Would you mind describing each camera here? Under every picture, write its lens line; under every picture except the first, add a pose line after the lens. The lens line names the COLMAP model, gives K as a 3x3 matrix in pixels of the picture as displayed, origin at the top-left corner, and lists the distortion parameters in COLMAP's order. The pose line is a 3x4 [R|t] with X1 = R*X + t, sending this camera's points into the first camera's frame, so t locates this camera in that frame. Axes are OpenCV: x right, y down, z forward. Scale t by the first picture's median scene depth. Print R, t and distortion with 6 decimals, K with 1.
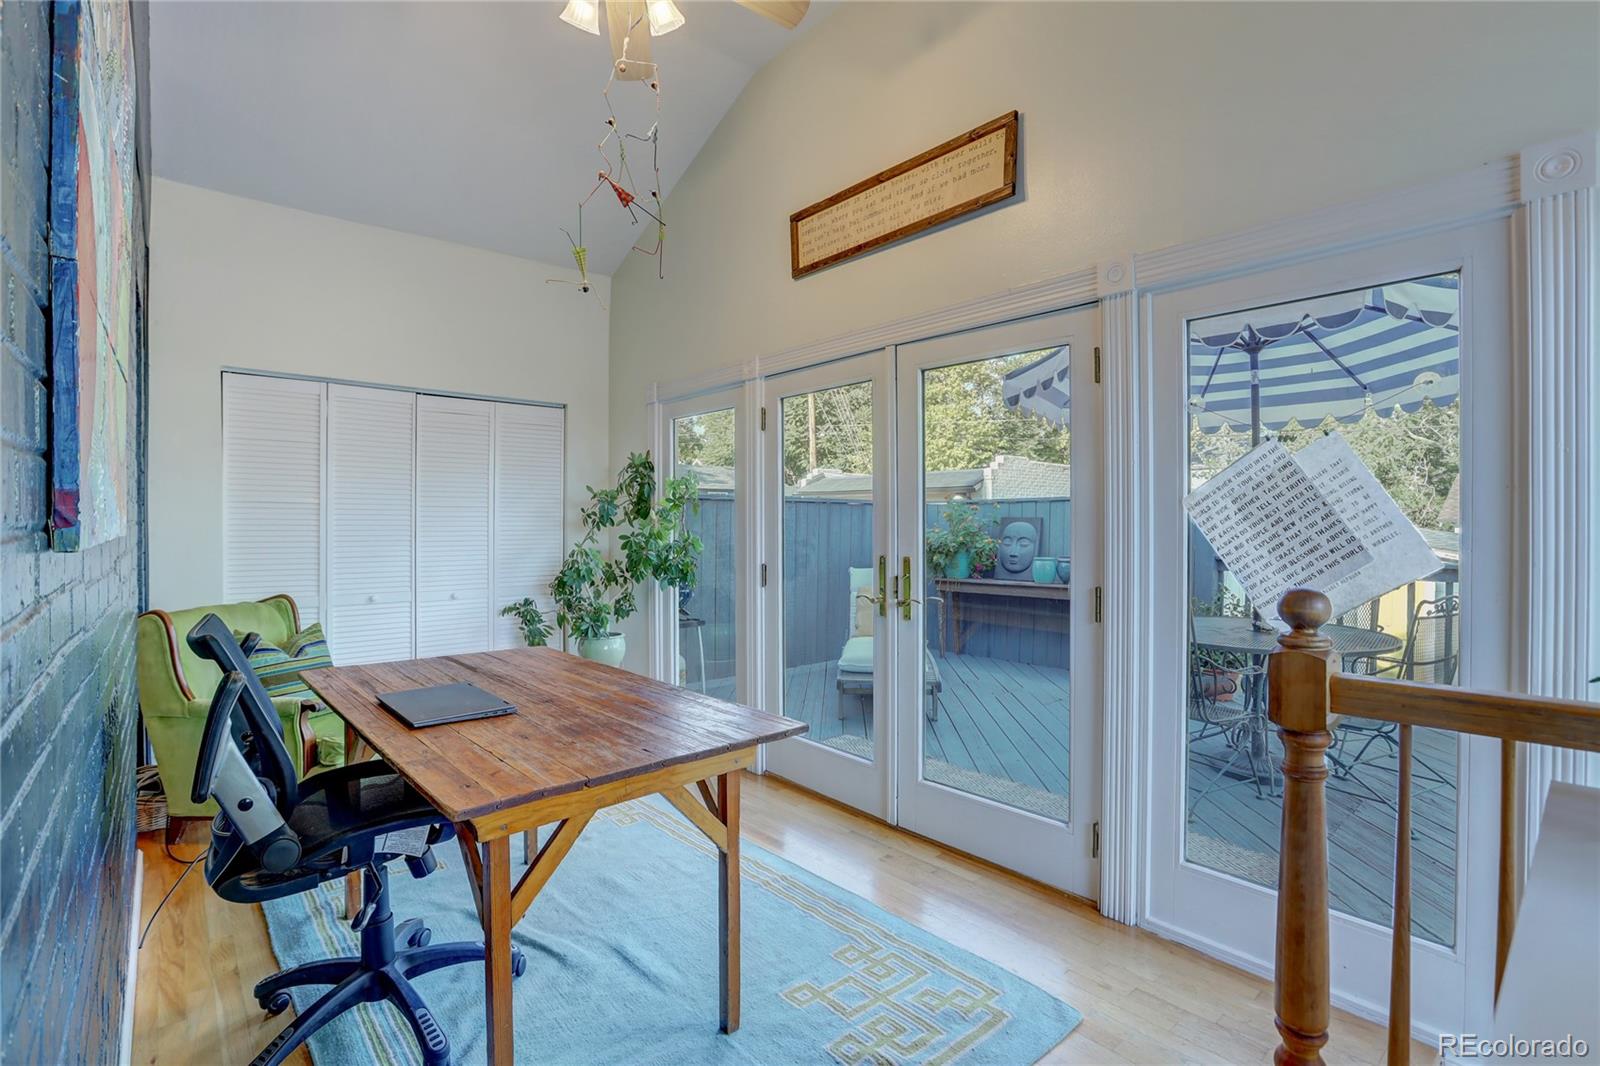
lens RADIAL K [[748.1, 0, 806.0], [0, 748.1, 522.9], [0, 0, 1]] dist [-0.044358, 0.014408]
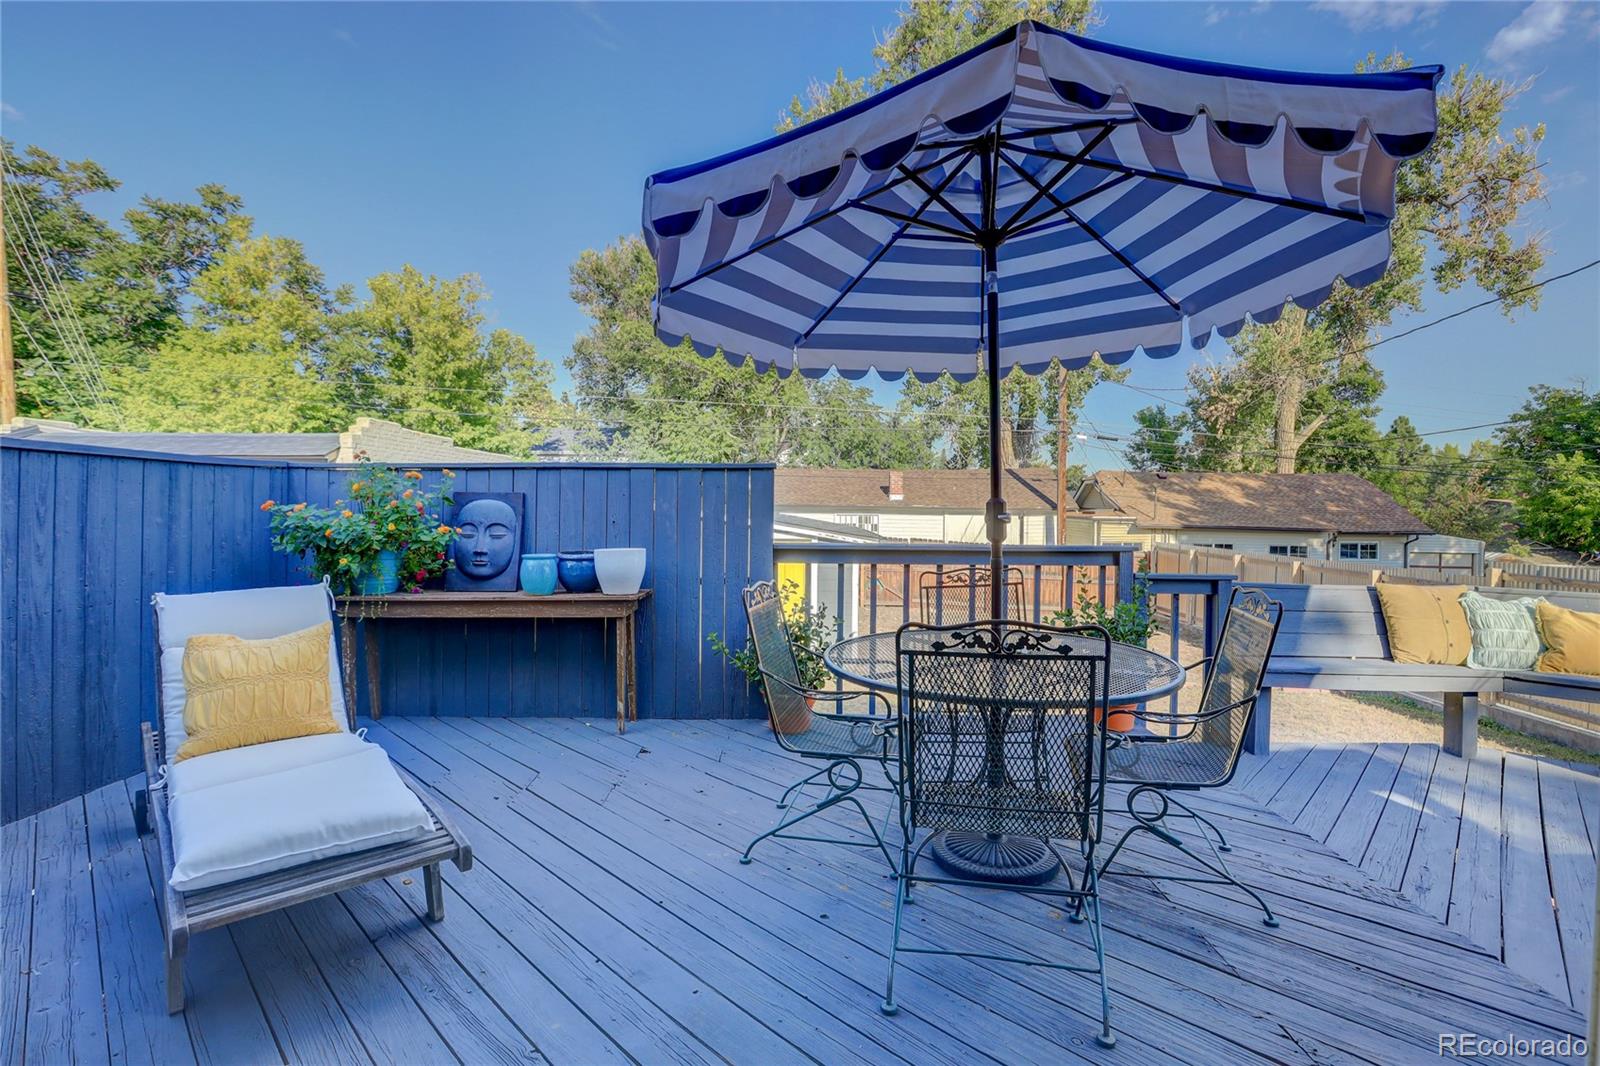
lens RADIAL K [[748.1, 0, 795.9], [0, 748.1, 516.2], [0, 0, 1]] dist [-0.044358, 0.014408]
pose [[0.667839, -0.006250, 0.744280, -0.010546], [0.000011, 0.999965, 0.008387, 0.007431], [-0.744306, -0.005593, 0.667815, 0.369628]]
